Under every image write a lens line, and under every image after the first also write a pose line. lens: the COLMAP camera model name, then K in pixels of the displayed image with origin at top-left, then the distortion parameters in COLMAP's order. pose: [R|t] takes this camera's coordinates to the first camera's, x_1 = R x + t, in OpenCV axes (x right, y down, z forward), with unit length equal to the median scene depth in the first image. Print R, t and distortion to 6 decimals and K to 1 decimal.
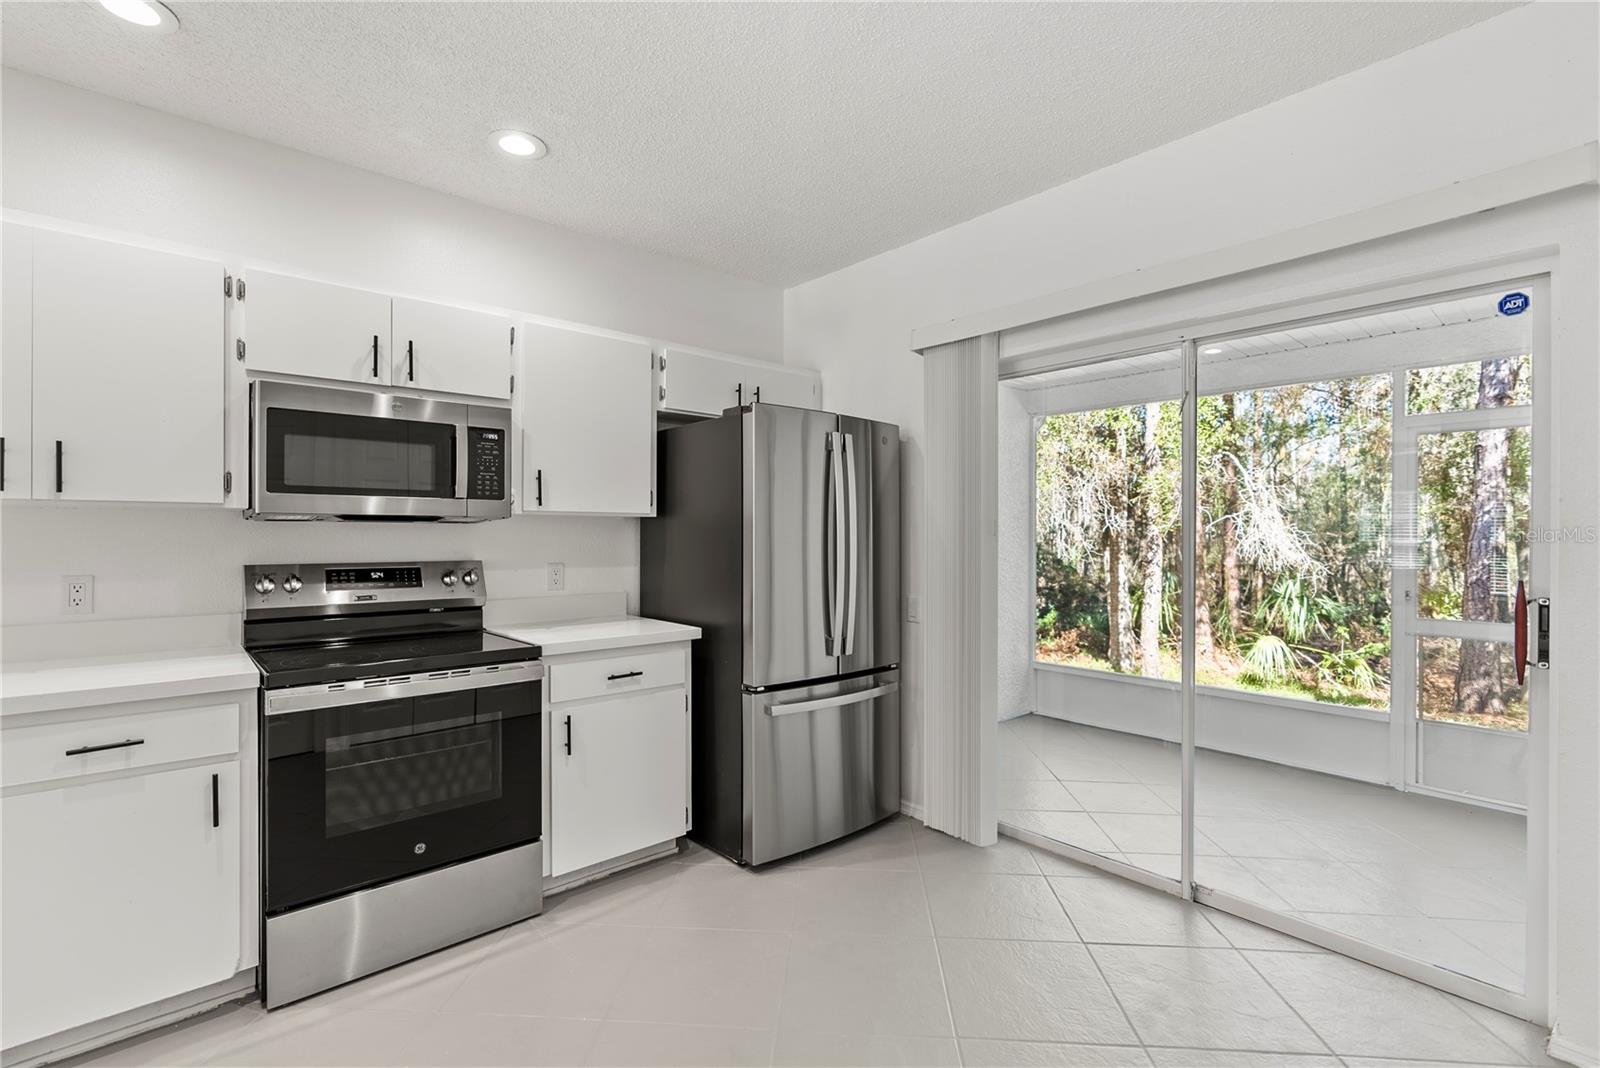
lens RADIAL K [[722.2, 0, 786.9], [0, 722.2, 530.4], [0, 0, 1]] dist [-0.017830, 0.000843]
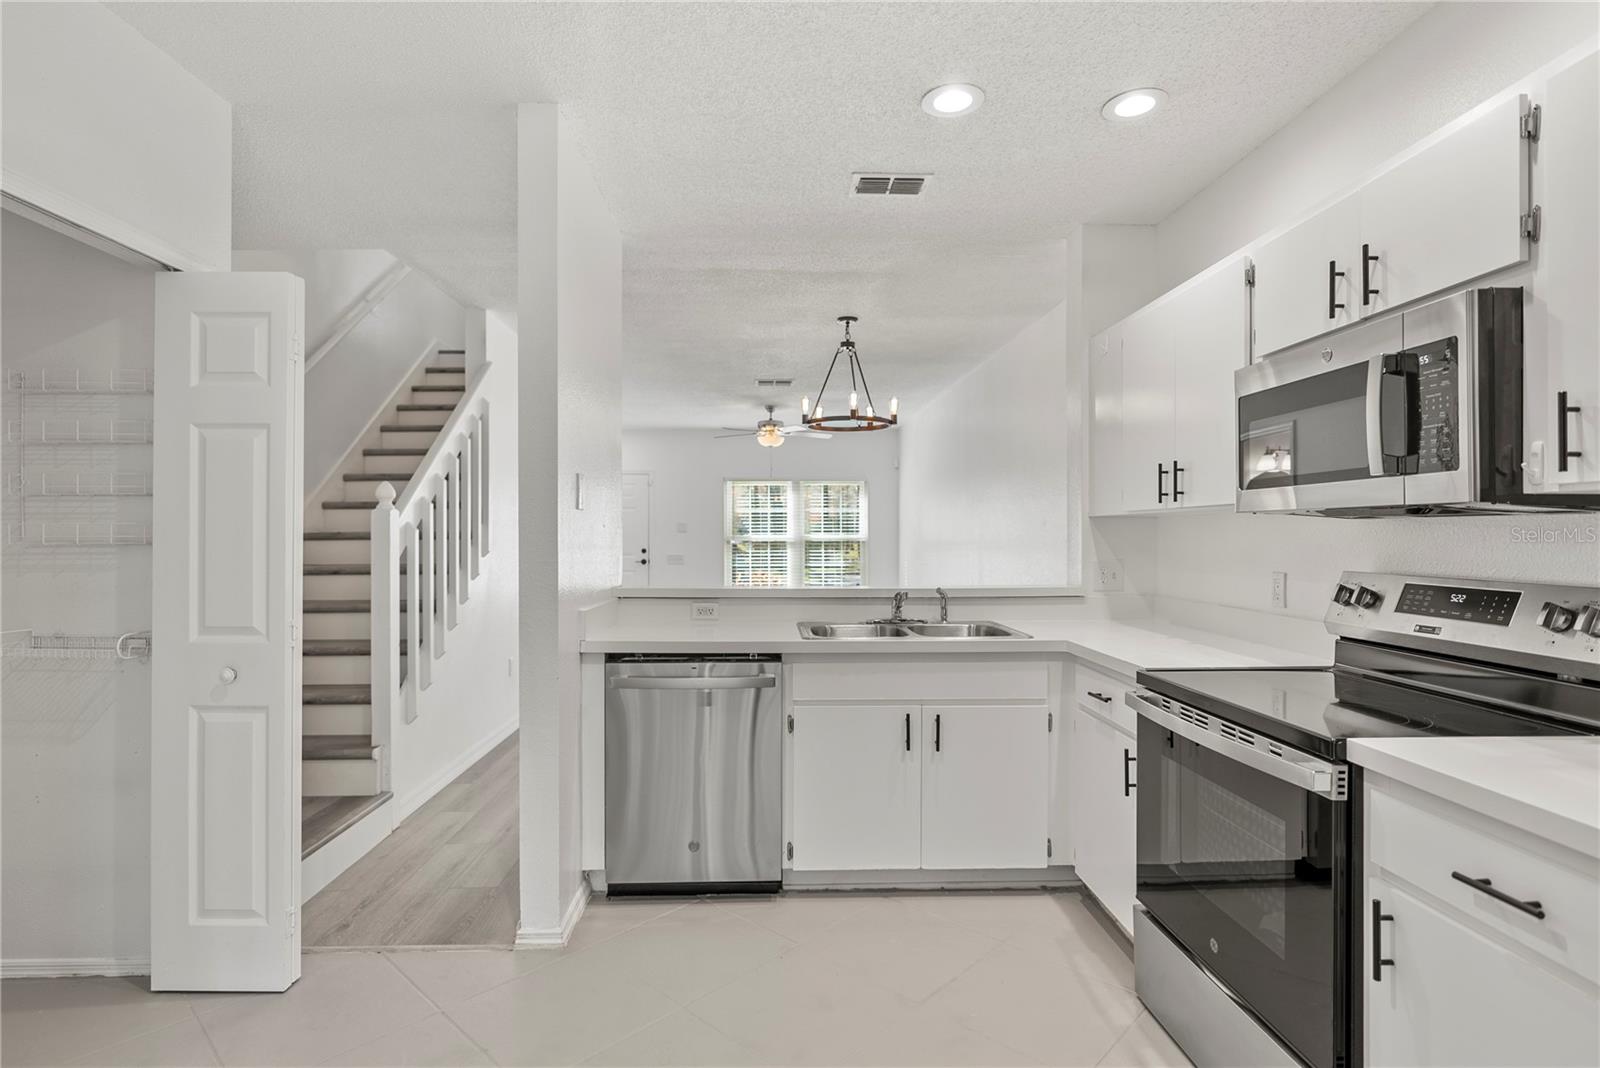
lens RADIAL K [[814.5, 0, 795.7], [0, 814.5, 535.5], [0, 0, 1]] dist [-0.010795, 0.001879]
pose [[-0.637124, -0.005141, -0.770744, 0.110531], [0.000674, 0.999974, -0.007227, 0.003225], [0.770761, -0.005124, -0.637103, 0.302460]]
